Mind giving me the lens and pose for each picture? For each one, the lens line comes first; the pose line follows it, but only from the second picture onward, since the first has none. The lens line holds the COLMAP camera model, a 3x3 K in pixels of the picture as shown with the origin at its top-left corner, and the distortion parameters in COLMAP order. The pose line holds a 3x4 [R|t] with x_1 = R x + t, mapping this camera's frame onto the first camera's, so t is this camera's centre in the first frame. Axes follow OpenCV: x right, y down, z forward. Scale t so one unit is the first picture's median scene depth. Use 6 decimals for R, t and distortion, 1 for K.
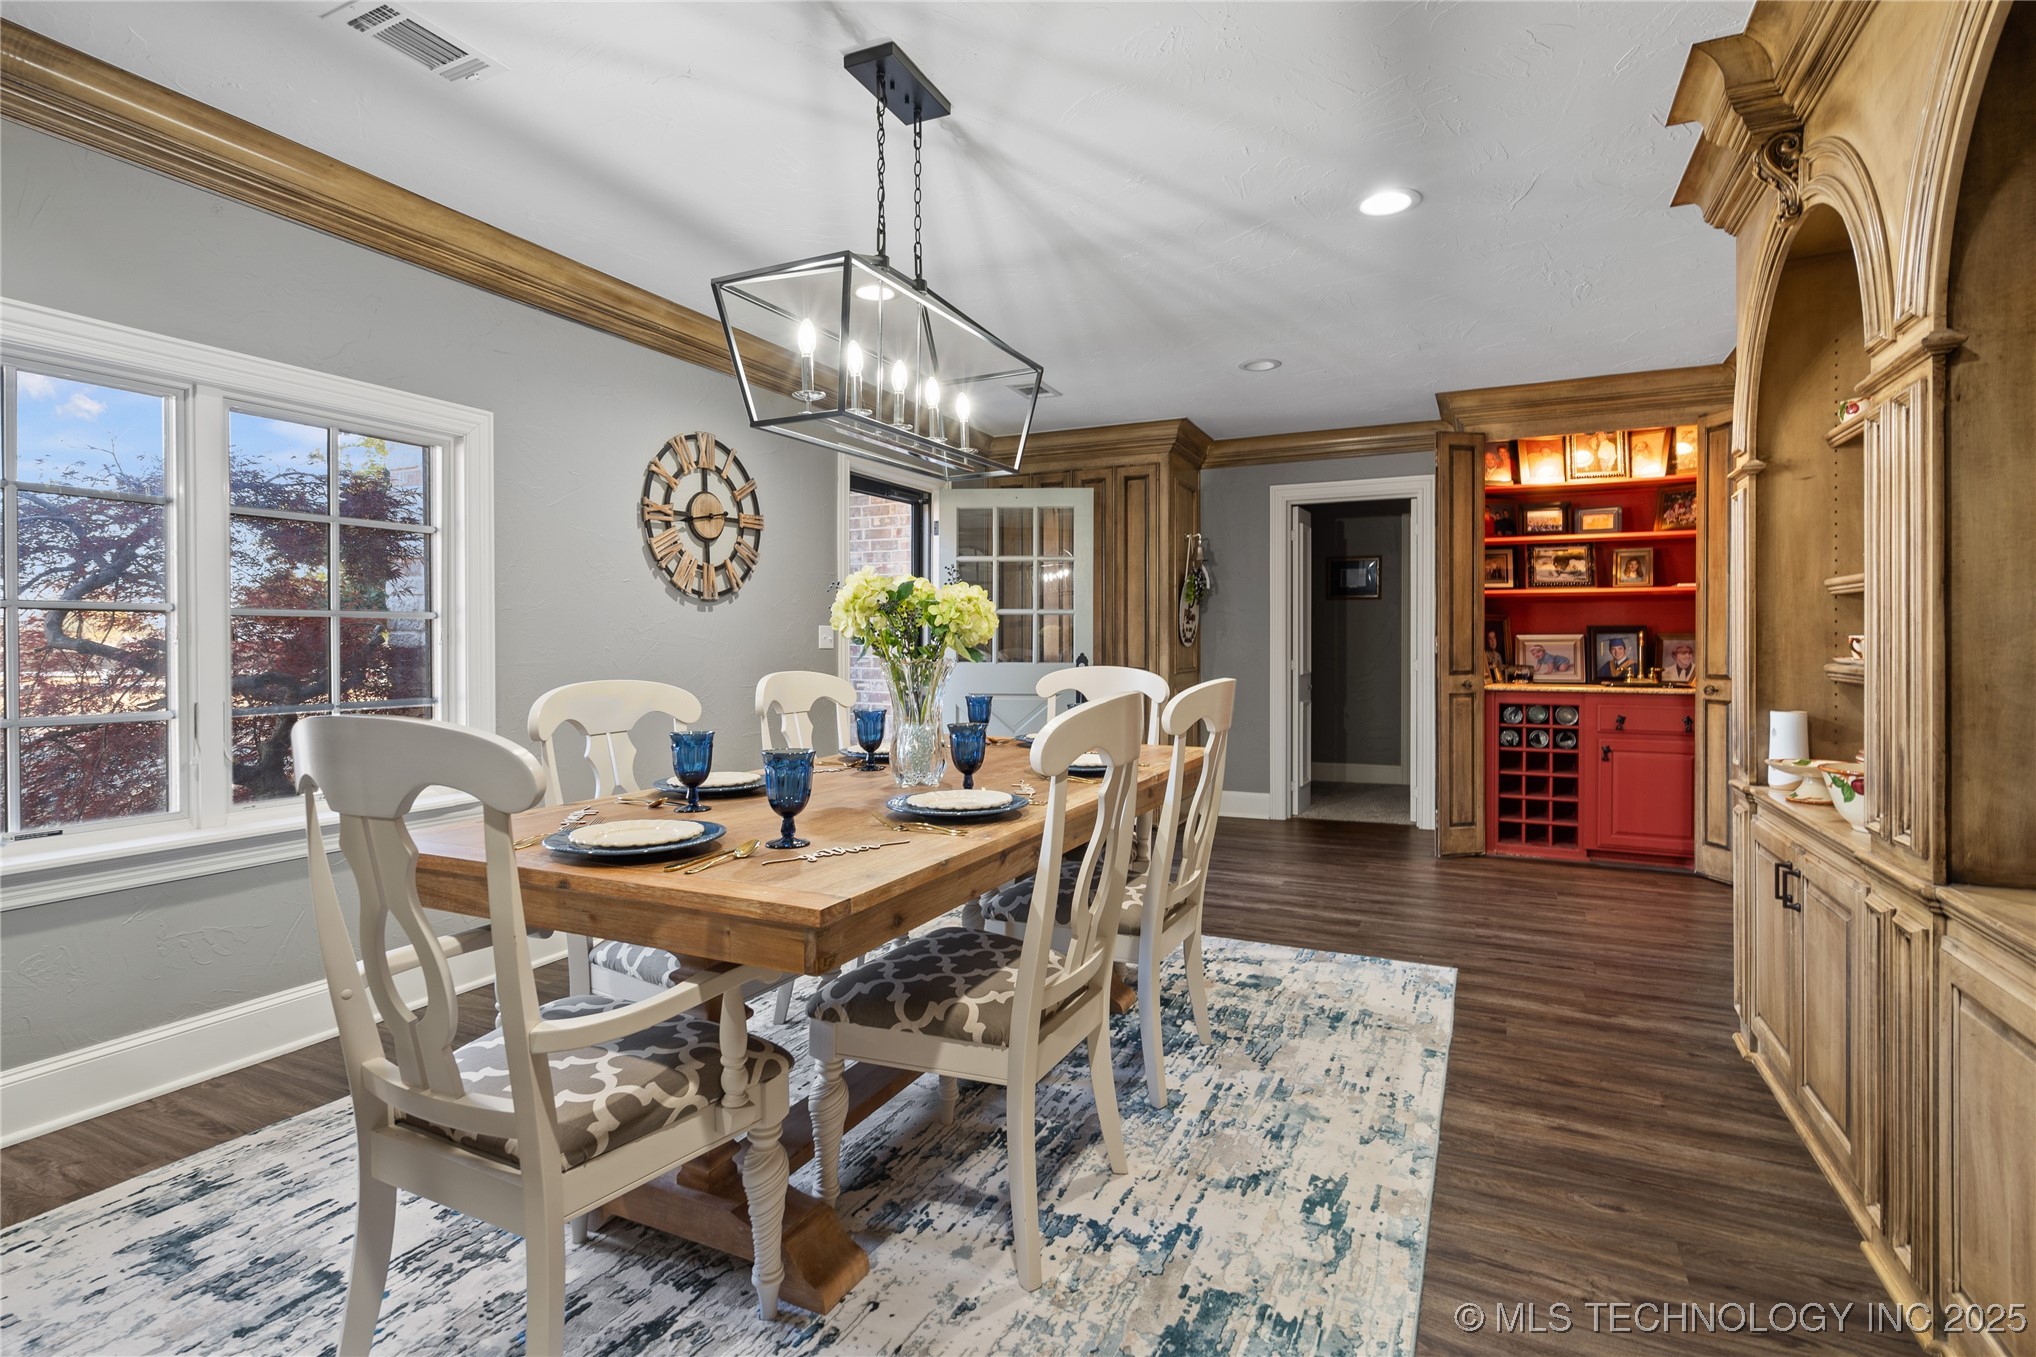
lens RADIAL K [[948.9, 0, 1032.2], [0, 948.9, 659.7], [0, 0, 1]] dist [-0.002143, 0.001776]
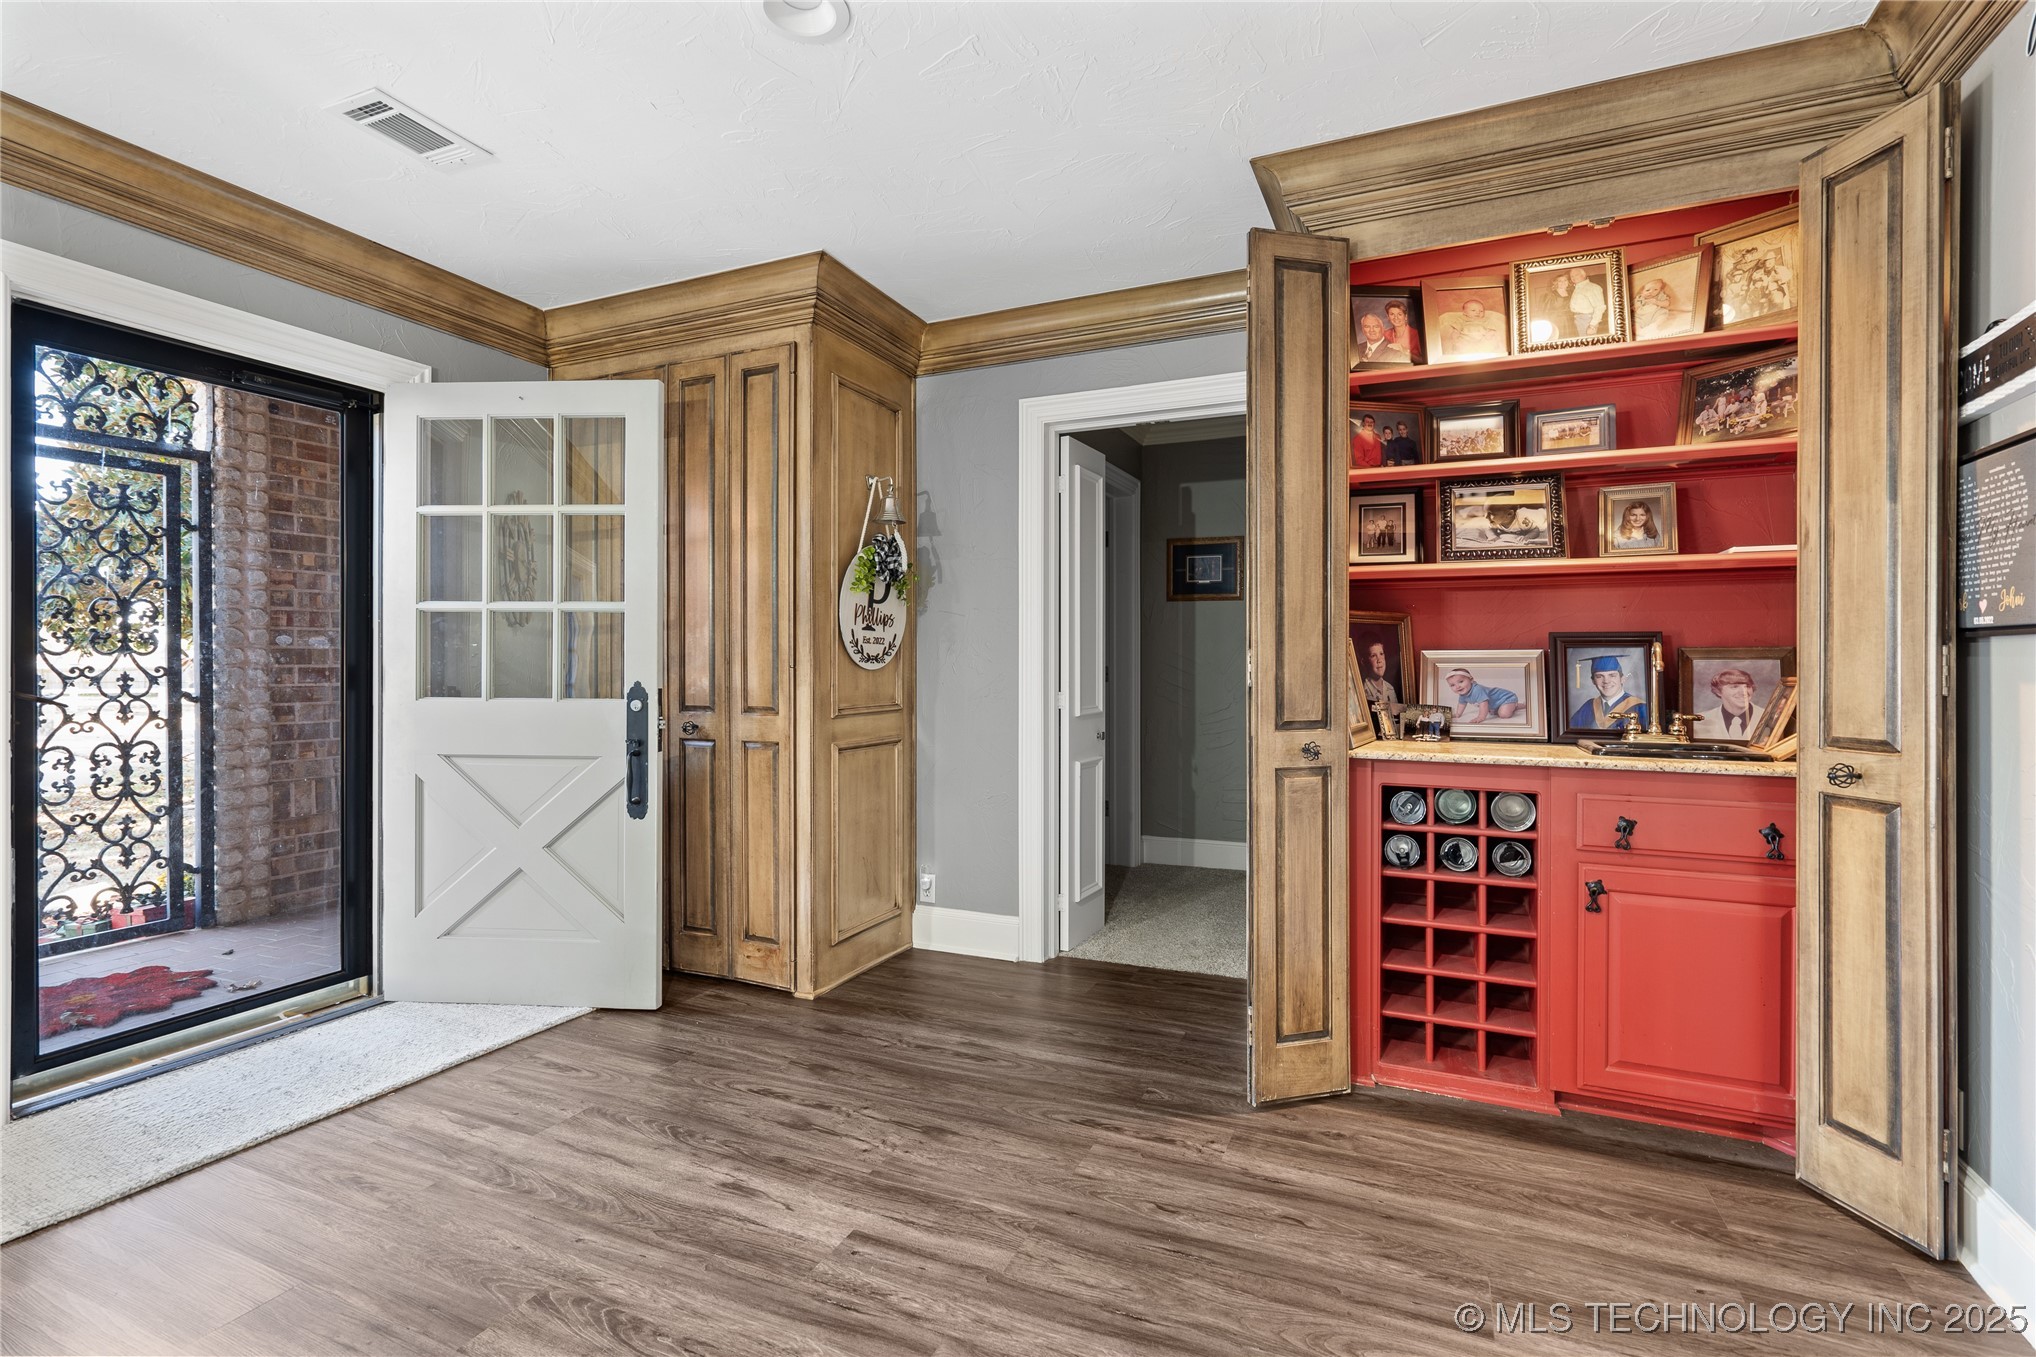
lens RADIAL K [[948.9, 0, 1008.3], [0, 948.9, 676.5], [0, 0, 1]] dist [-0.002143, 0.001776]
pose [[0.999579, 0.000812, 0.029013, 0.271658], [-0.000706, 0.999993, -0.003664, -0.009025], [-0.029016, 0.003642, 0.999572, 0.487120]]
